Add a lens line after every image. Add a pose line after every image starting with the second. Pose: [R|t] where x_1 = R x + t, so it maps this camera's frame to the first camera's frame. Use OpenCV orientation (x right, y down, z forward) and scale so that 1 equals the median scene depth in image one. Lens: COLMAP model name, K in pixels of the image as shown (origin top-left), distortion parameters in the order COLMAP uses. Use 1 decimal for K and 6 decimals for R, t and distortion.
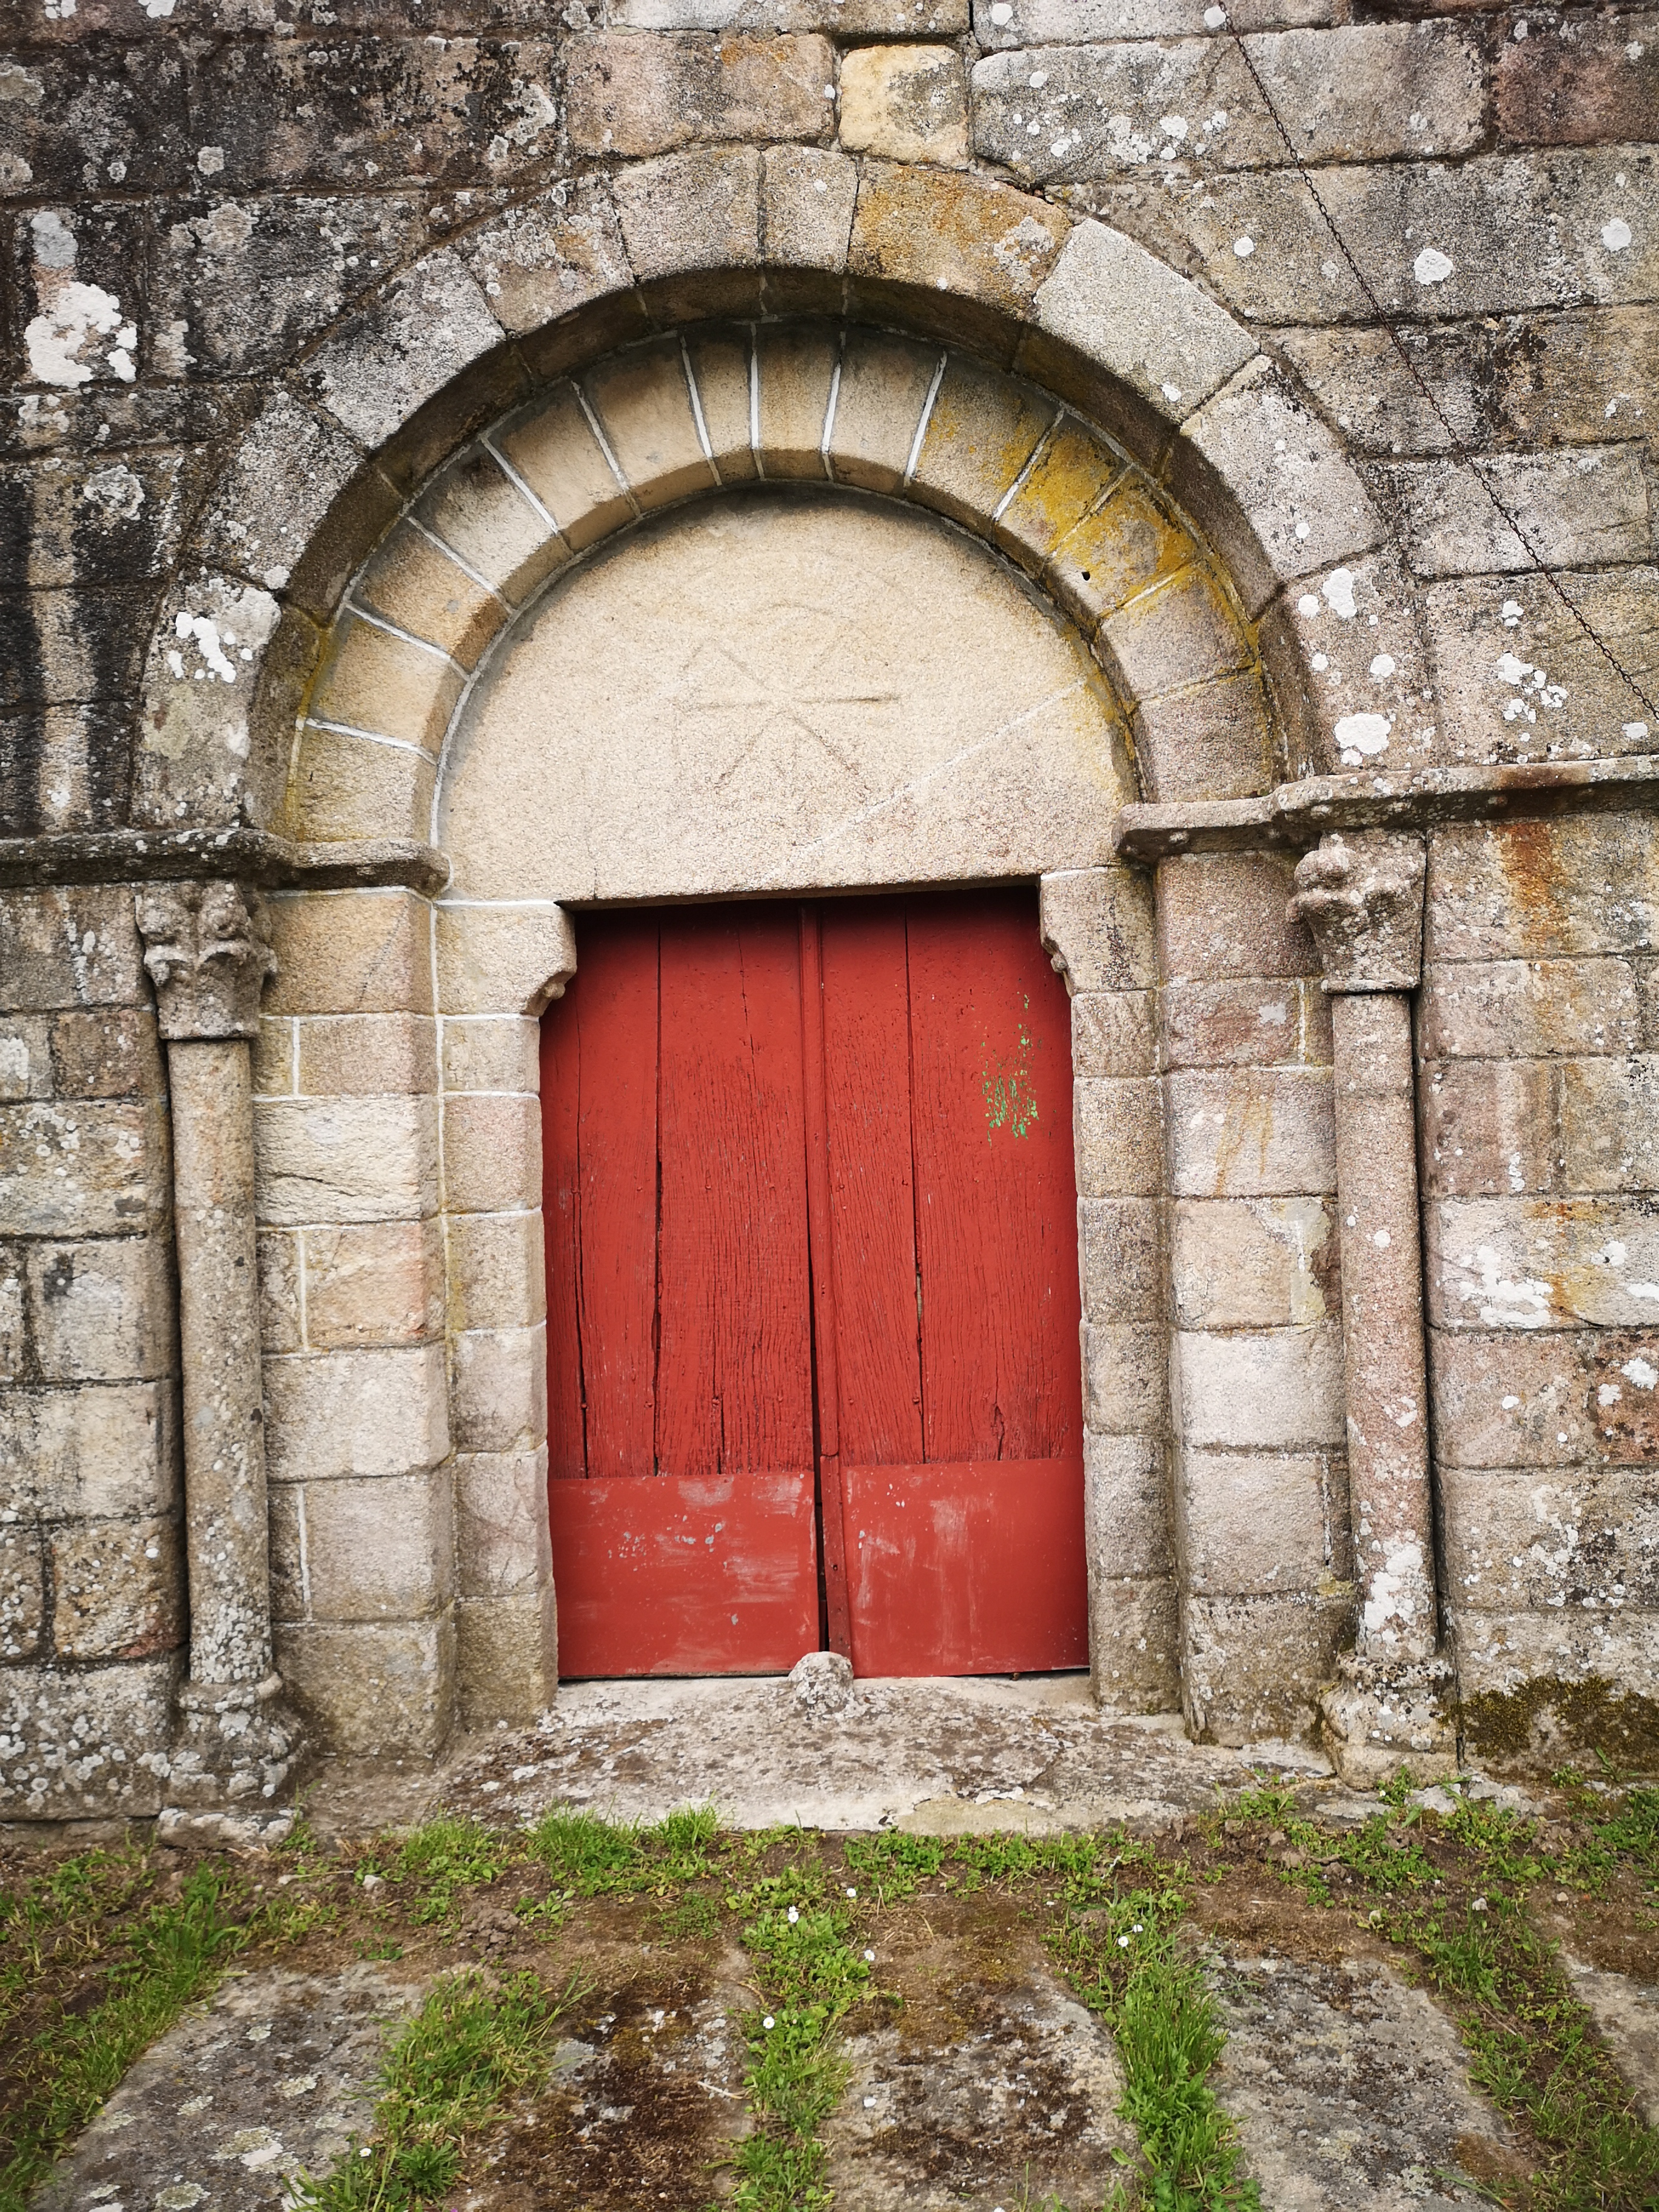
lens RADIAL K [[1698.7, 0, 853.5], [0, 1698.7, 1105.6], [0, 0, 1]] dist [0.062579, -0.052688]
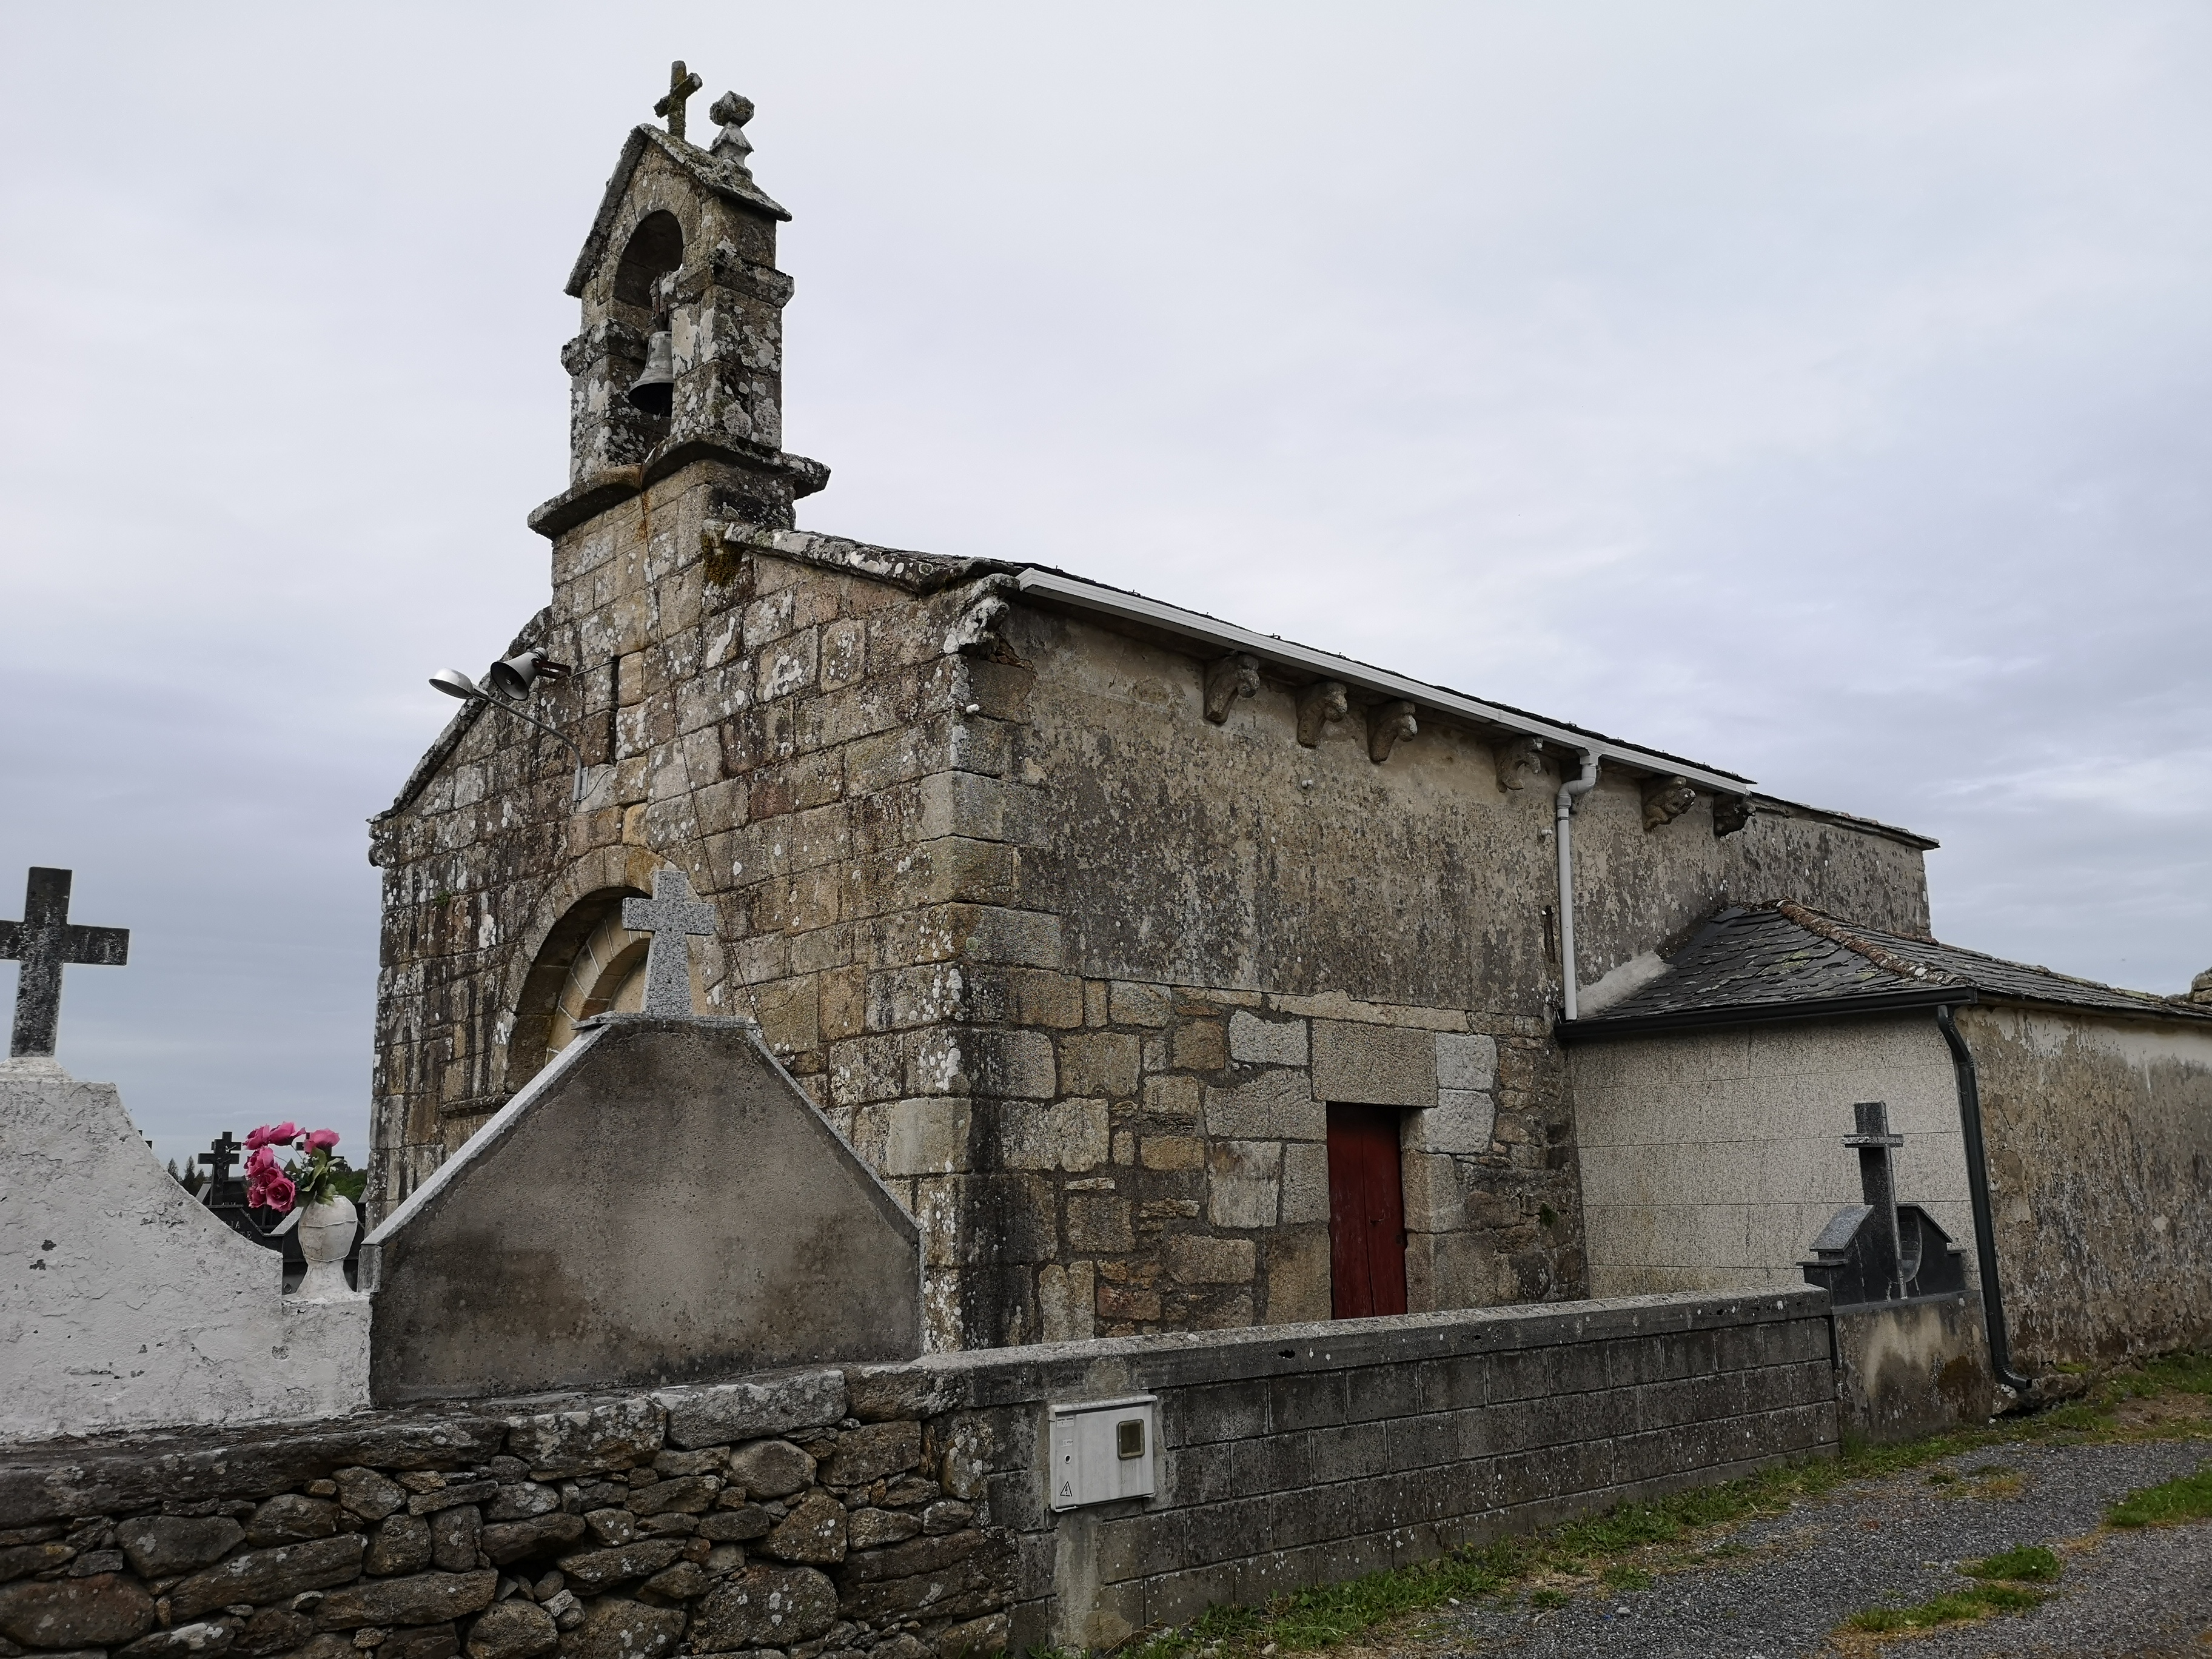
lens RADIAL K [[1698.7, 0, 1115.9], [0, 1698.7, 832.3], [0, 0, 1]] dist [0.062579, -0.052688]
pose [[0.744241, -0.121415, -0.656783, 2.373736], [0.014623, 0.986065, -0.165717, -0.104532], [0.667751, 0.113729, 0.735646, -0.492308]]
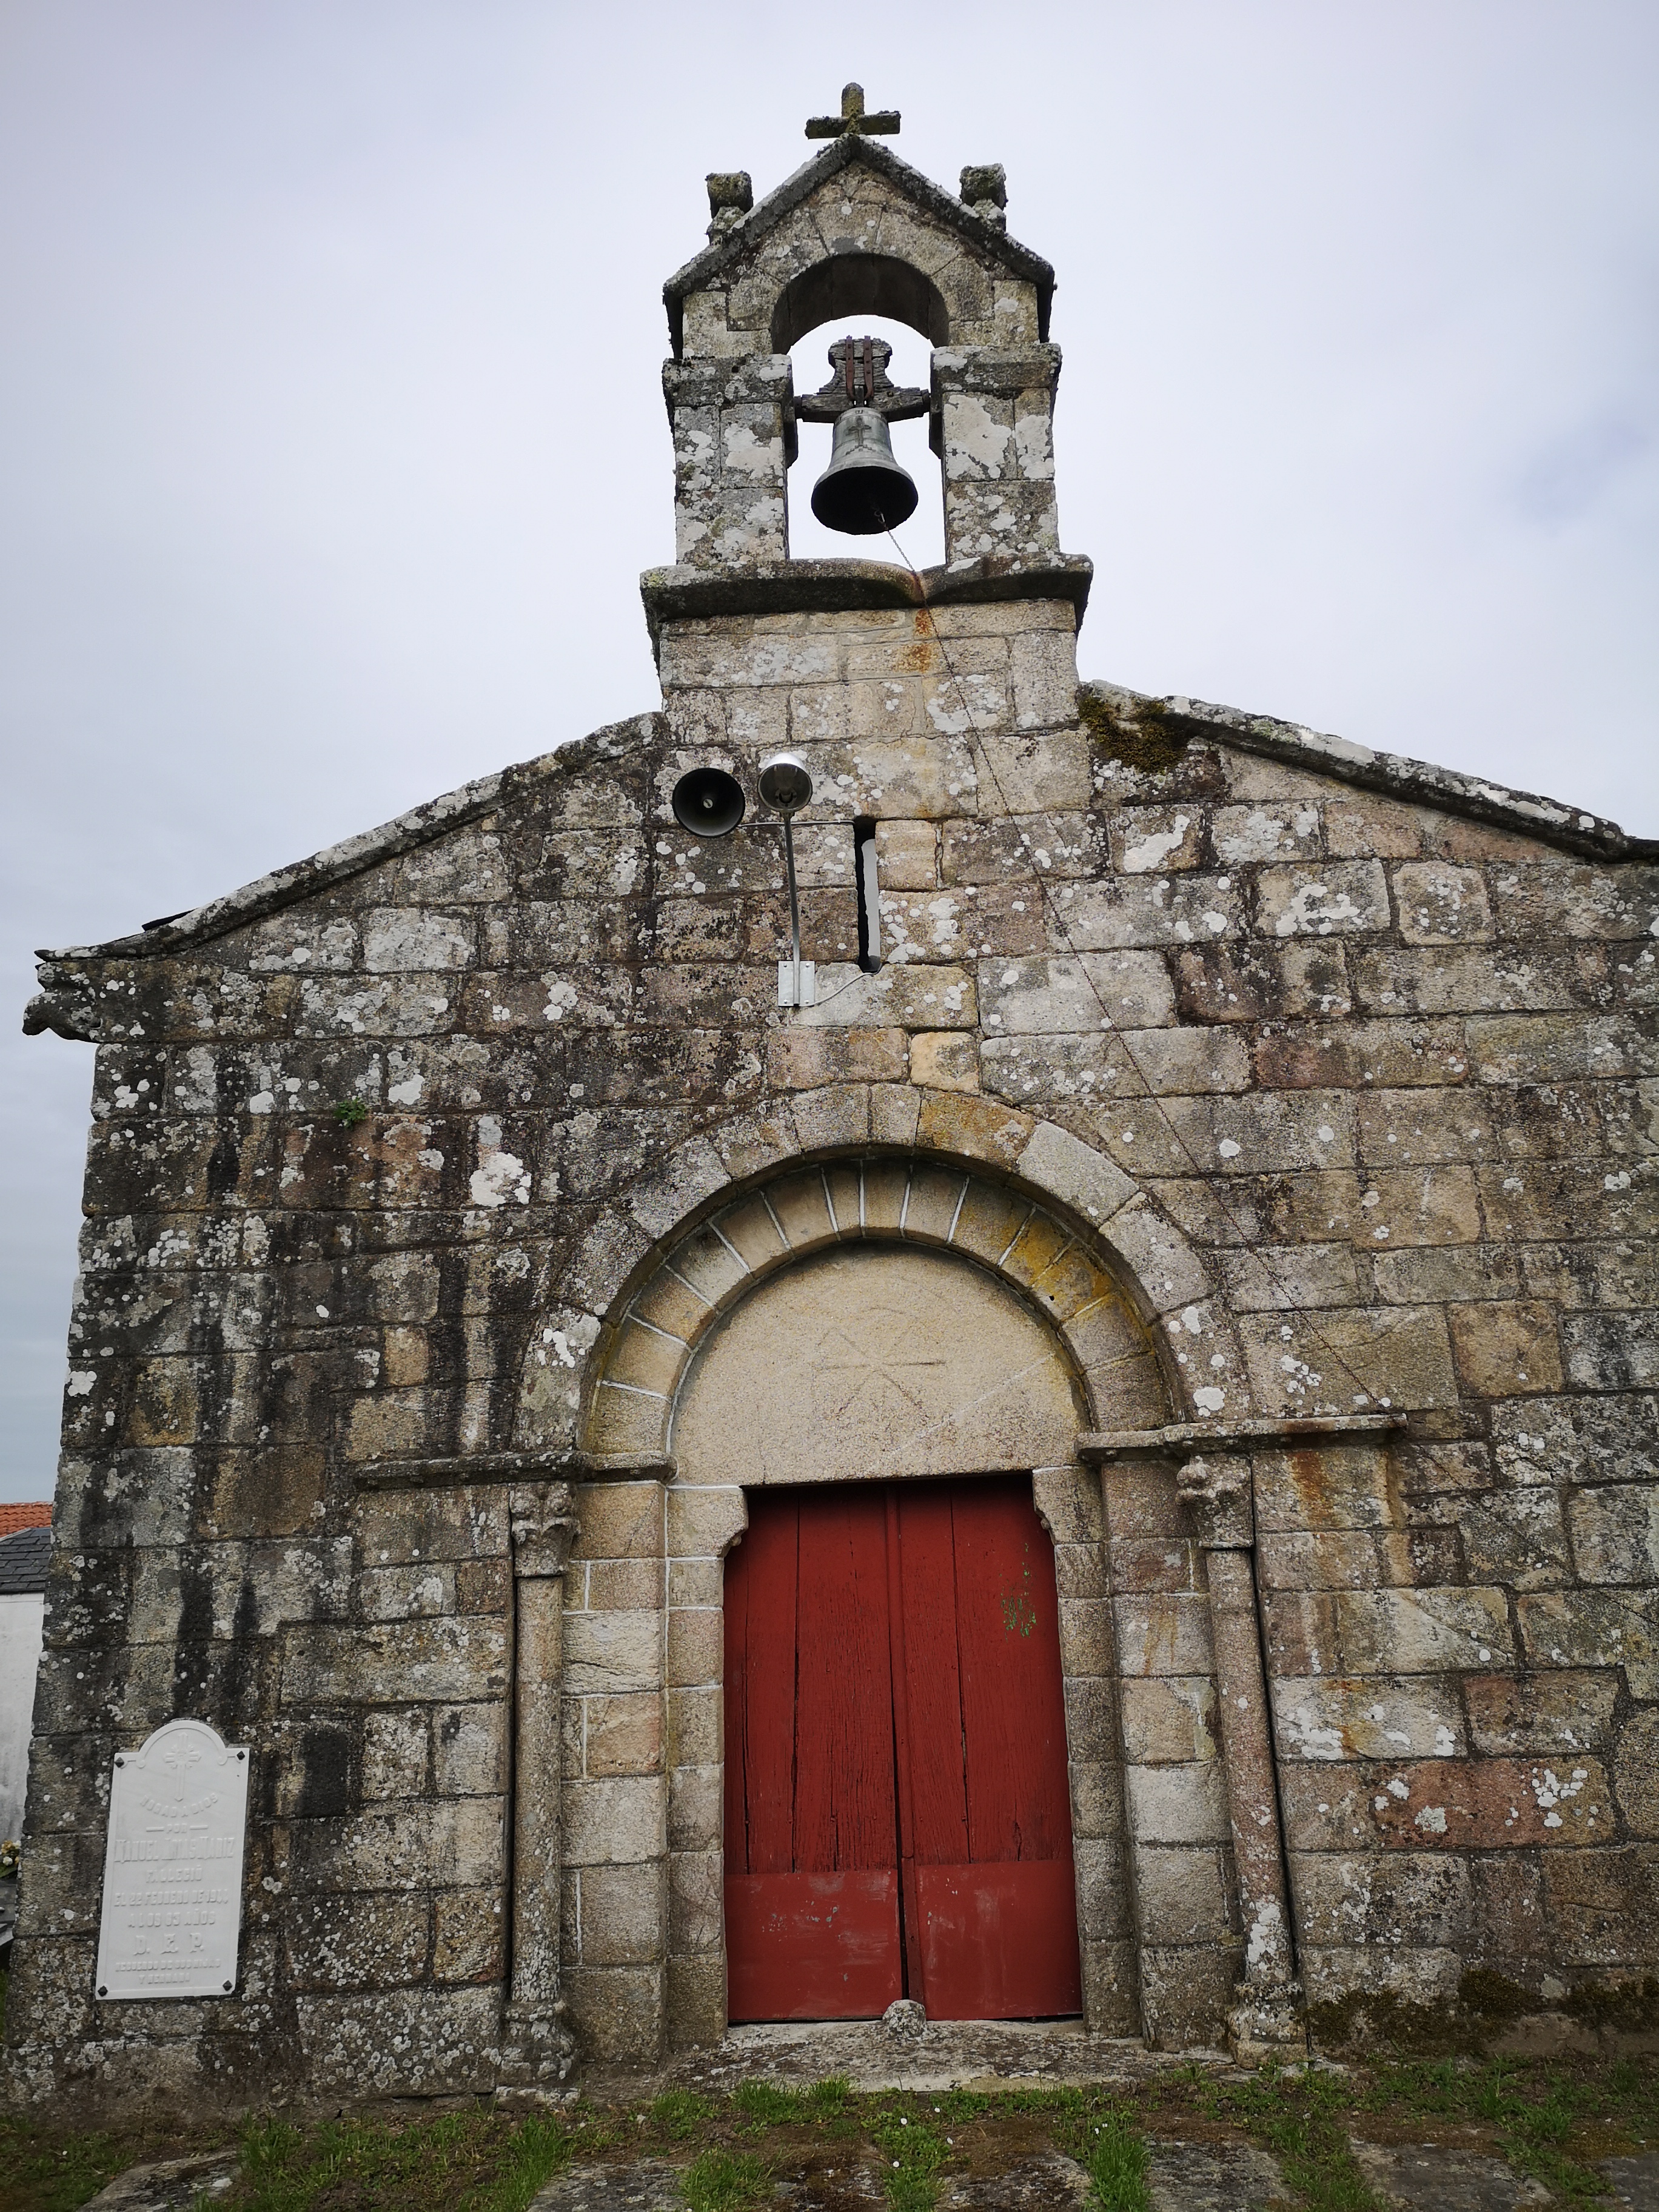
lens RADIAL K [[1698.7, 0, 844.8], [0, 1698.7, 1092.9], [0, 0, 1]] dist [0.062579, -0.052688]
pose [[0.999949, -0.002892, -0.009726, -0.061817], [0.000061, 0.960223, -0.279233, -0.026673], [0.010147, 0.279218, 0.960174, -0.775975]]
